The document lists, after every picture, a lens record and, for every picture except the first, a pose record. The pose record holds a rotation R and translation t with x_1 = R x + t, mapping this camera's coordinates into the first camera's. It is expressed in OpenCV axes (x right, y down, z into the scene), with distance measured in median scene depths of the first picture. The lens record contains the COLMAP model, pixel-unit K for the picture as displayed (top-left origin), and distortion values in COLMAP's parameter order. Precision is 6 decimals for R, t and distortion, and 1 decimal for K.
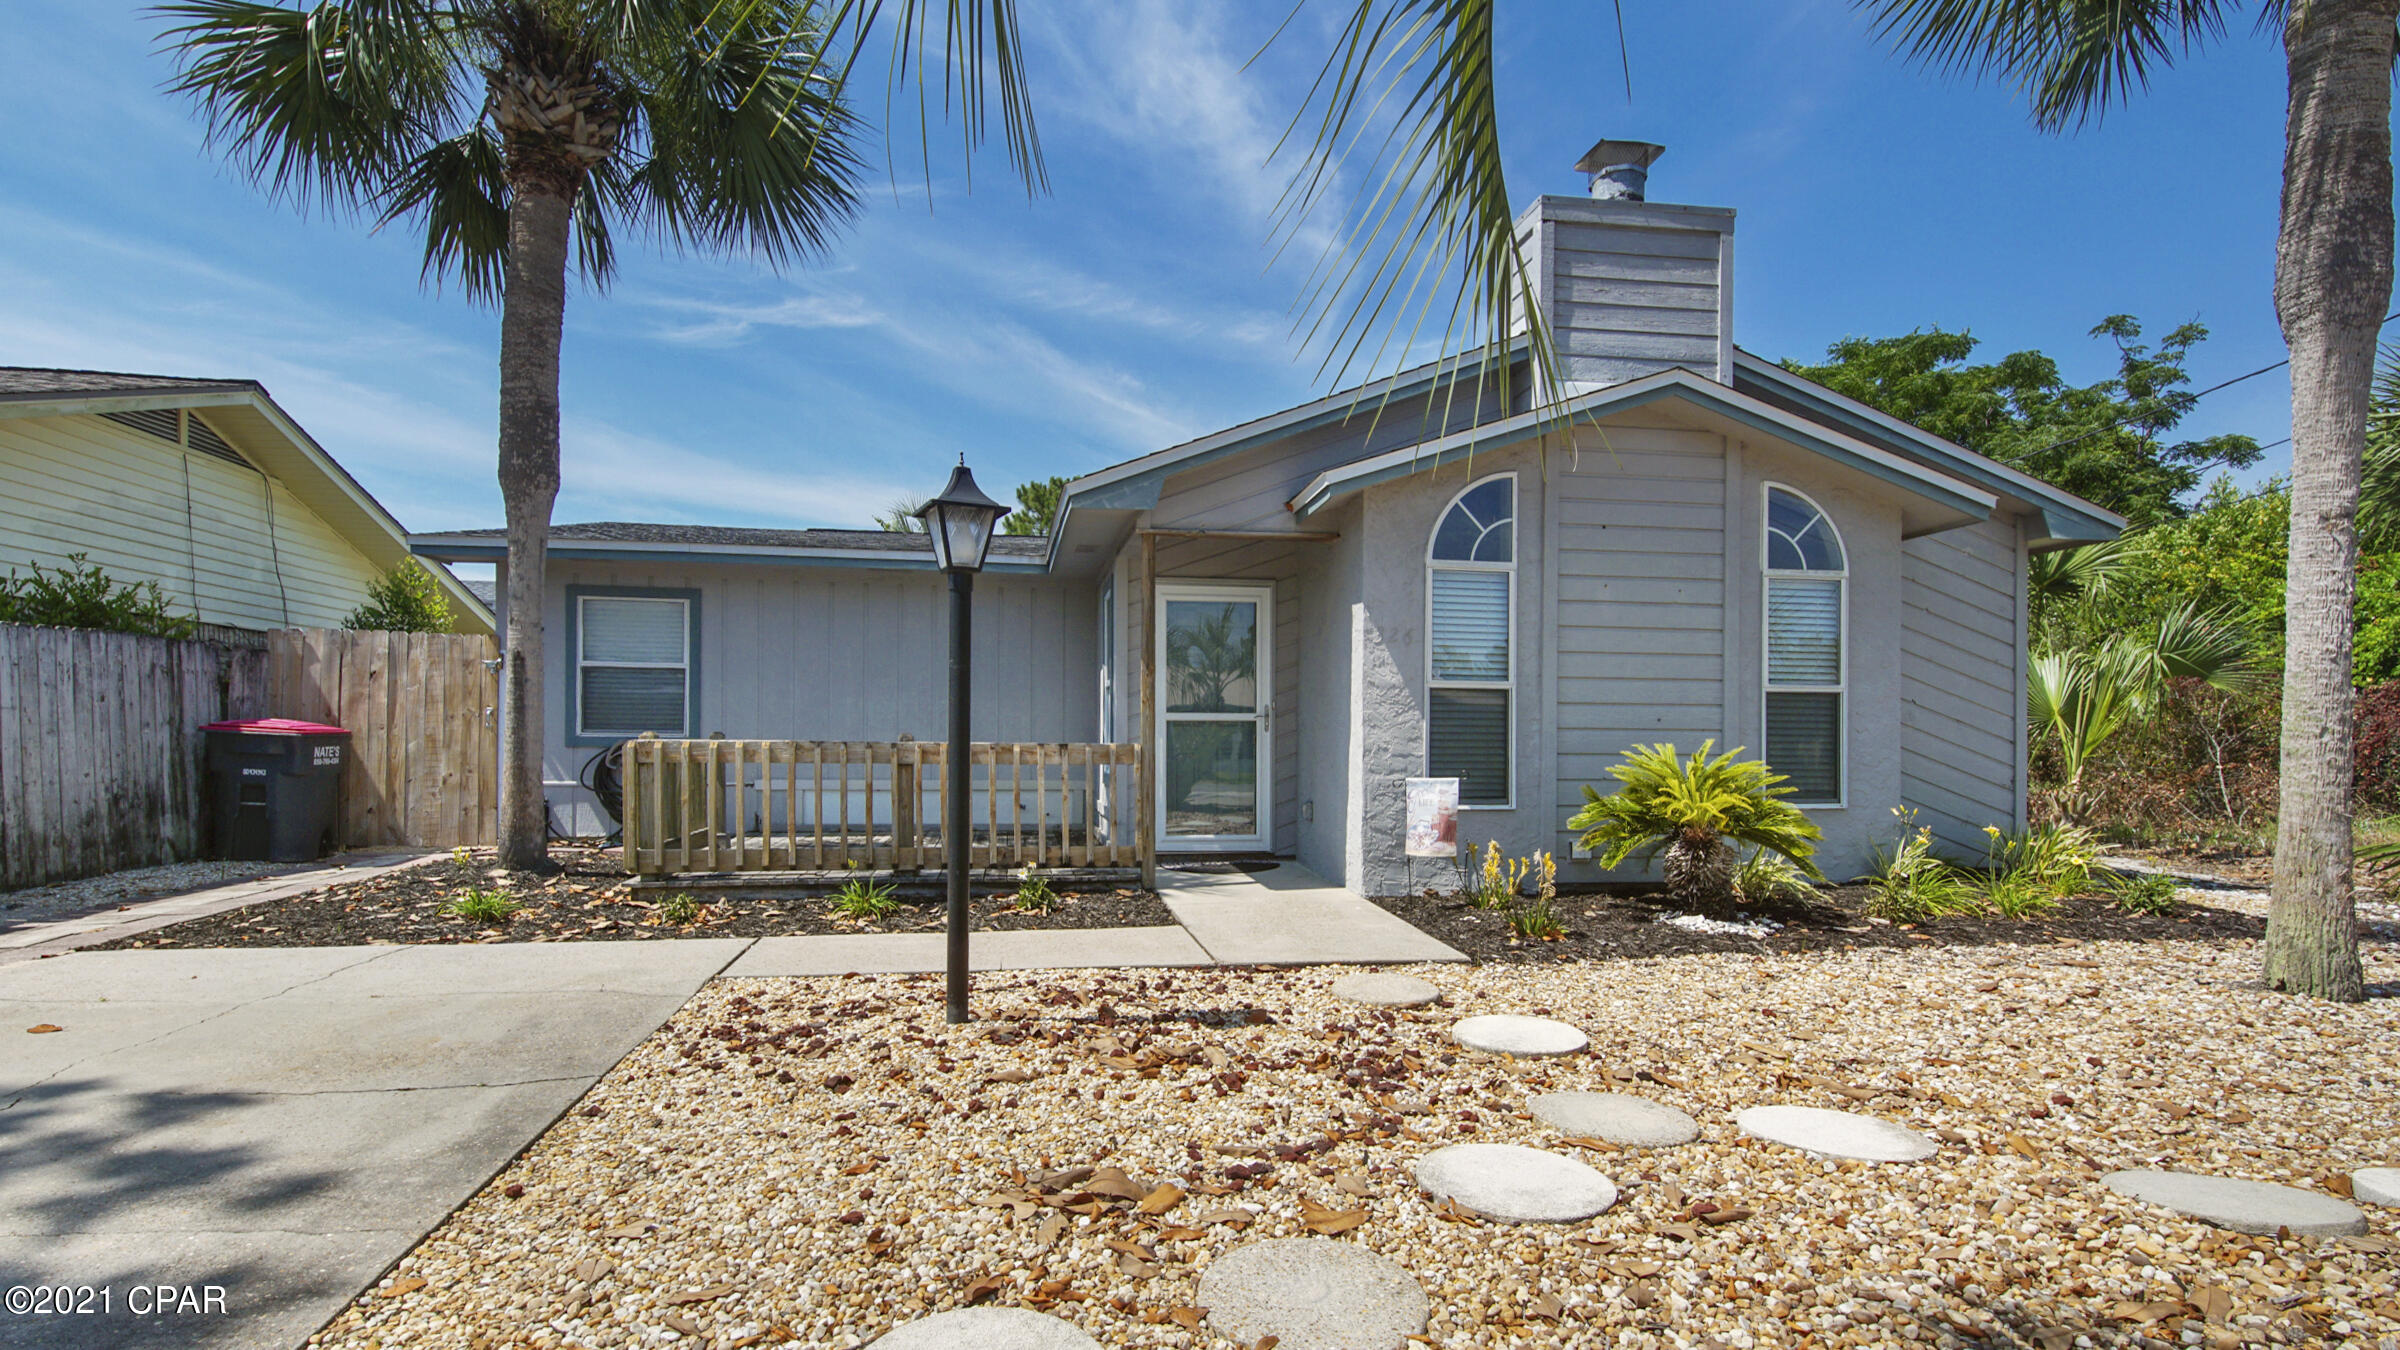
lens RADIAL K [[1106.9, 0, 1178.5], [0, 1106.9, 737.7], [0, 0, 1]] dist [0.006879, -0.010104]
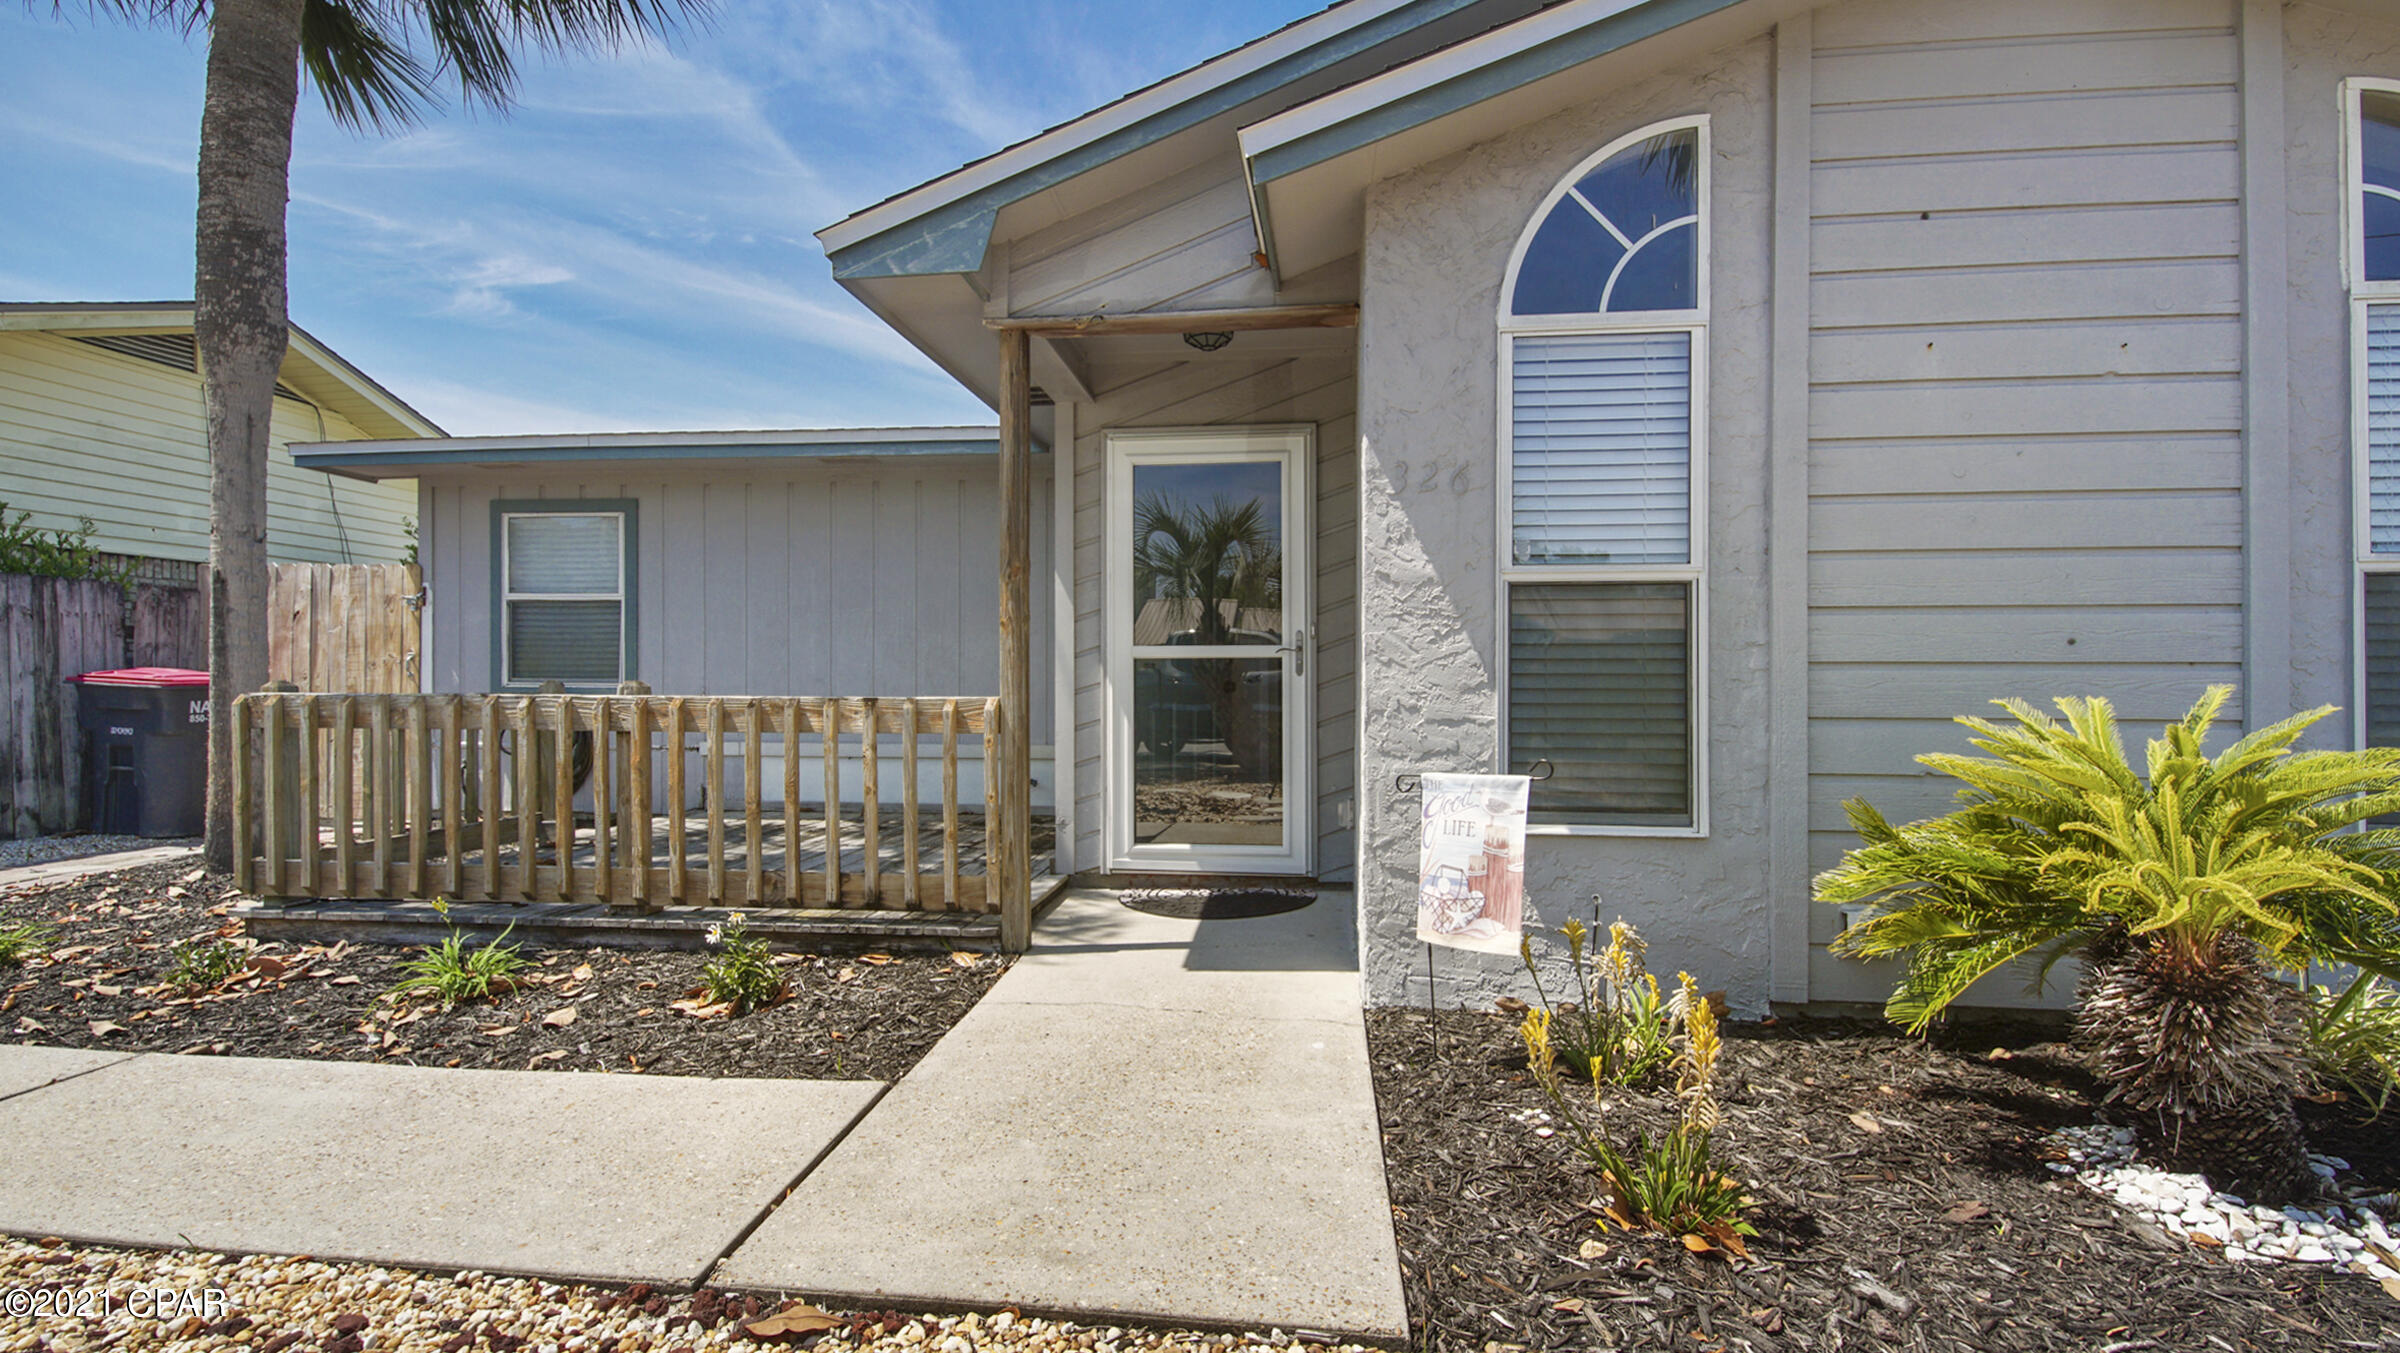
lens RADIAL K [[1106.9, 0, 1184.6], [0, 1106.9, 684.9], [0, 0, 1]] dist [0.006879, -0.010104]
pose [[0.961898, -0.004478, -0.273371, 0.213655], [0.004950, 0.999987, 0.001037, -0.001293], [0.273363, -0.002351, 0.961908, 0.476598]]
